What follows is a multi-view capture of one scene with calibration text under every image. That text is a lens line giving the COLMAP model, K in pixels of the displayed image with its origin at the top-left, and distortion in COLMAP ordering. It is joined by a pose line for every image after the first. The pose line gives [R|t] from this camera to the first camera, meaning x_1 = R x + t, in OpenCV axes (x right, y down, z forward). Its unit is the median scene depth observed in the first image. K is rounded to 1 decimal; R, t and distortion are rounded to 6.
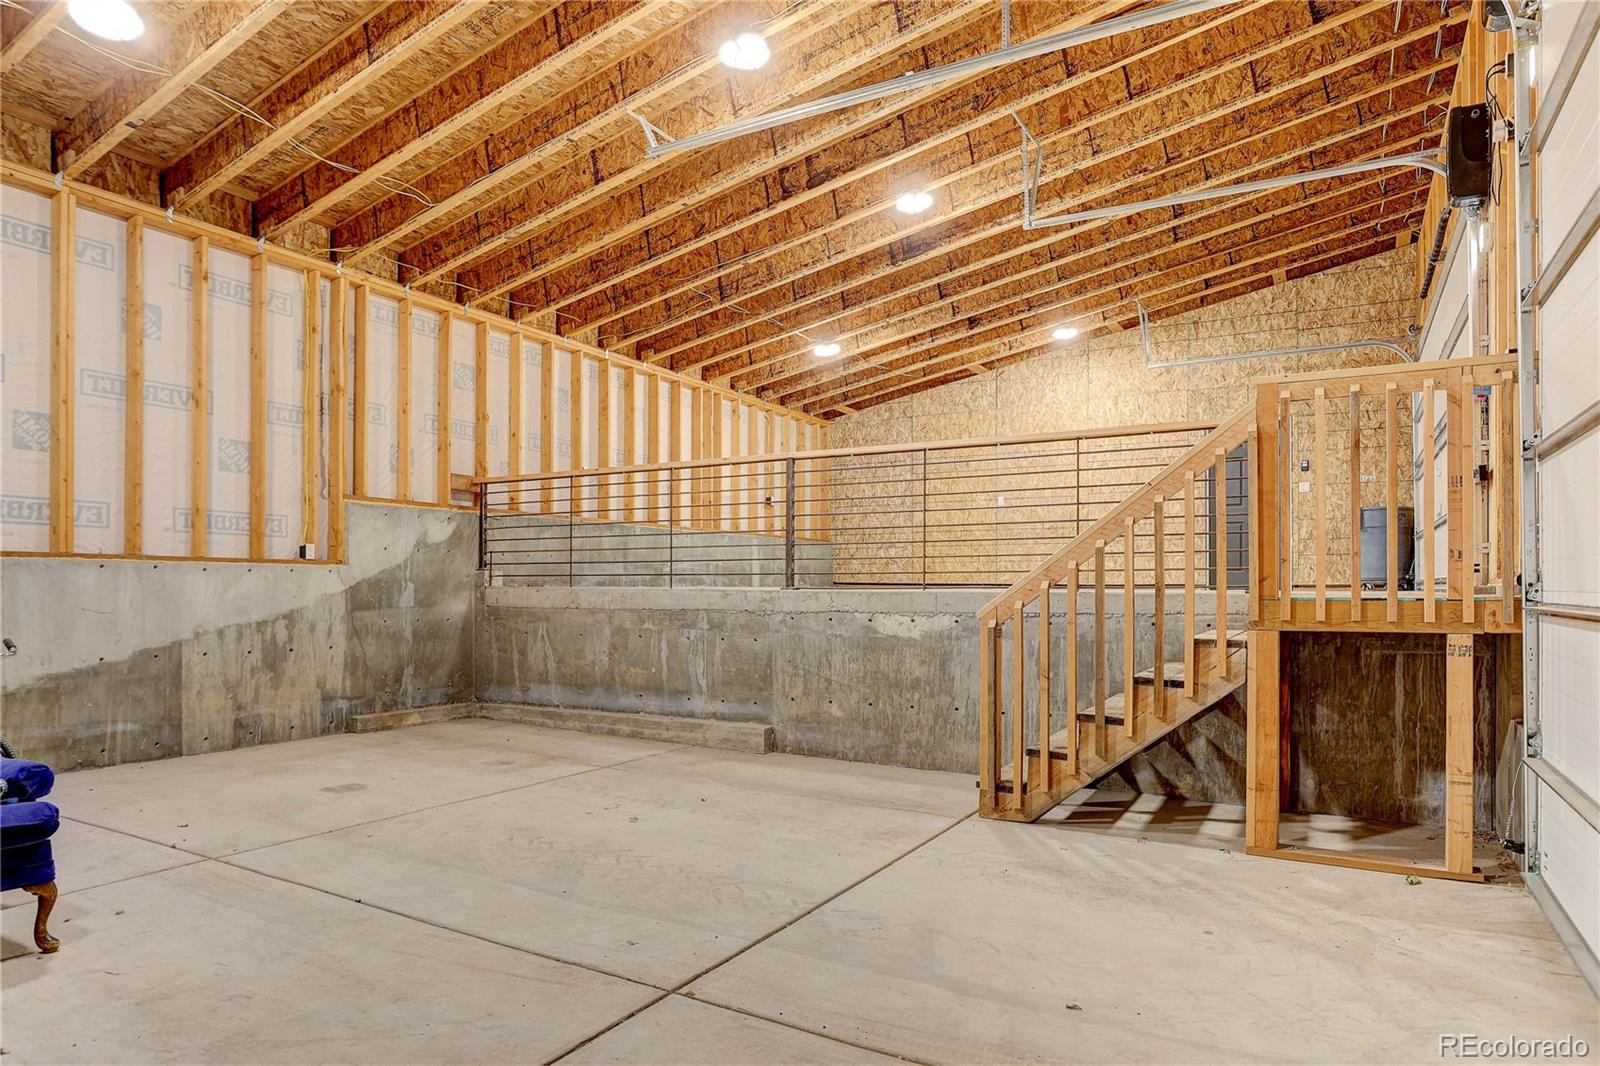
lens RADIAL K [[947.7, 0, 798.7], [0, 947.7, 558.6], [0, 0, 1]] dist [-0.050026, 0.001669]
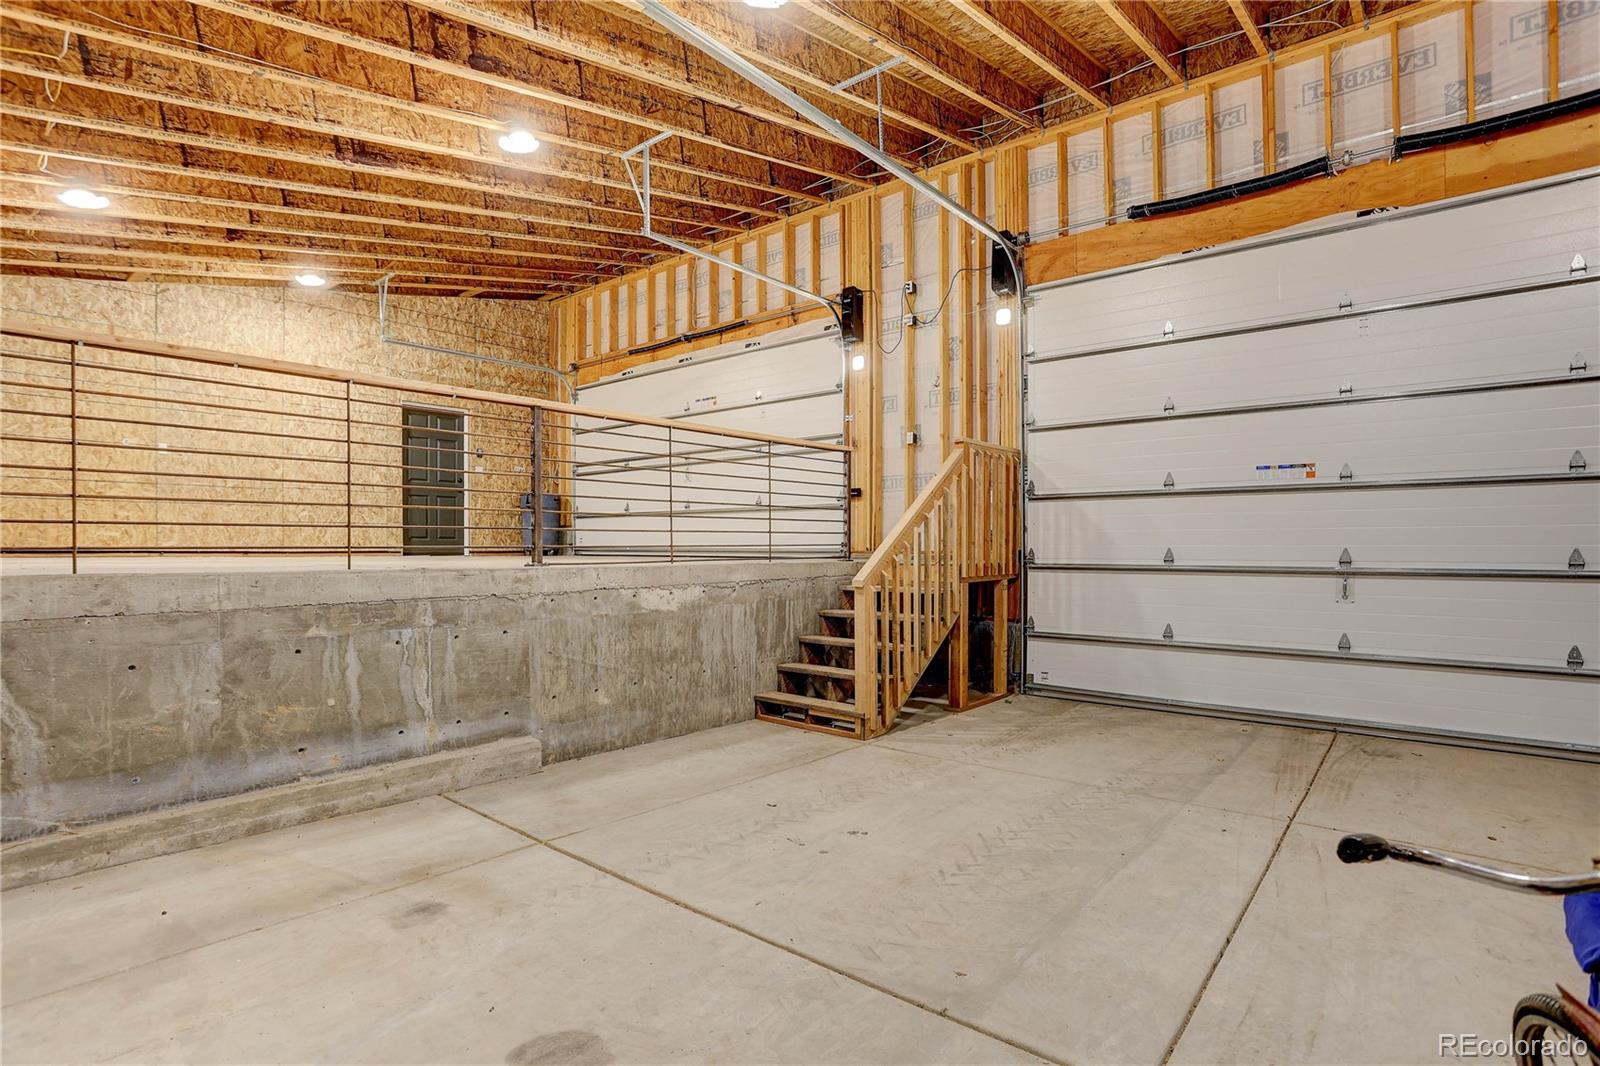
lens RADIAL K [[799.7, 0, 800.0], [0, 799.7, 533.0], [0, 0, 1]] dist [-0.076632, 0.036944]
pose [[0.171934, 0.014217, 0.985006, -0.663141], [-0.028308, 0.999554, -0.009486, 0.004171], [-0.984702, -0.026252, 0.172260, 0.675335]]
